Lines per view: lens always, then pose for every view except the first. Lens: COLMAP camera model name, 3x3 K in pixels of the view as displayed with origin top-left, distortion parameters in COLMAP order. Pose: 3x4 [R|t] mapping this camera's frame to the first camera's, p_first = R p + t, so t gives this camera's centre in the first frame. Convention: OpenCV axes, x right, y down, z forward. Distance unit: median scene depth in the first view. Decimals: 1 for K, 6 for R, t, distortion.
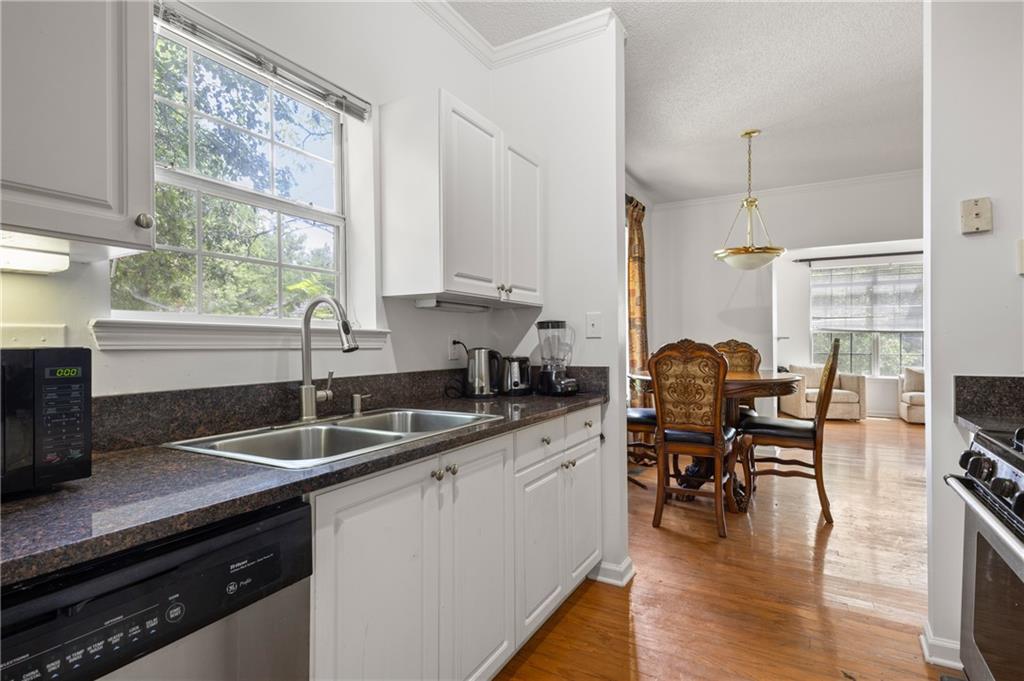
lens RADIAL K [[502.1, 0, 512.0], [0, 502.1, 340.5], [0, 0, 1]] dist [0.000046, 0.000070]
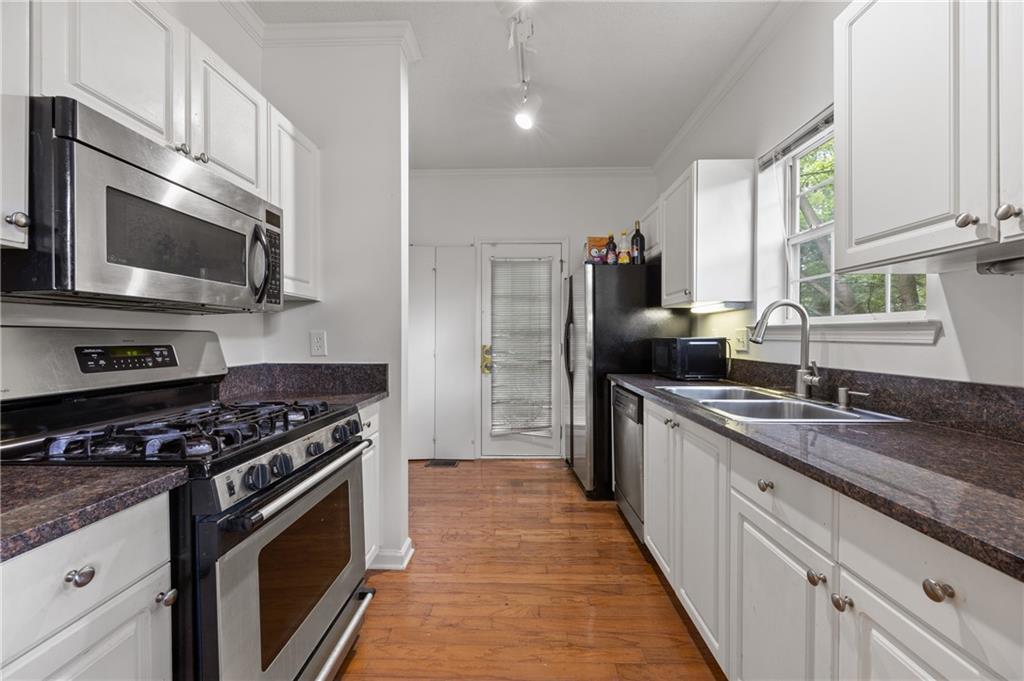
lens RADIAL K [[400.0, 0, 512.0], [0, 400.0, 340.5], [0, 0, 1]] dist [0.000252, 0.000002]
pose [[-0.874607, 0.012286, -0.484678, 0.707131], [0.008249, 0.999911, 0.010463, -0.000803], [0.484763, 0.005153, -0.874630, 1.487307]]
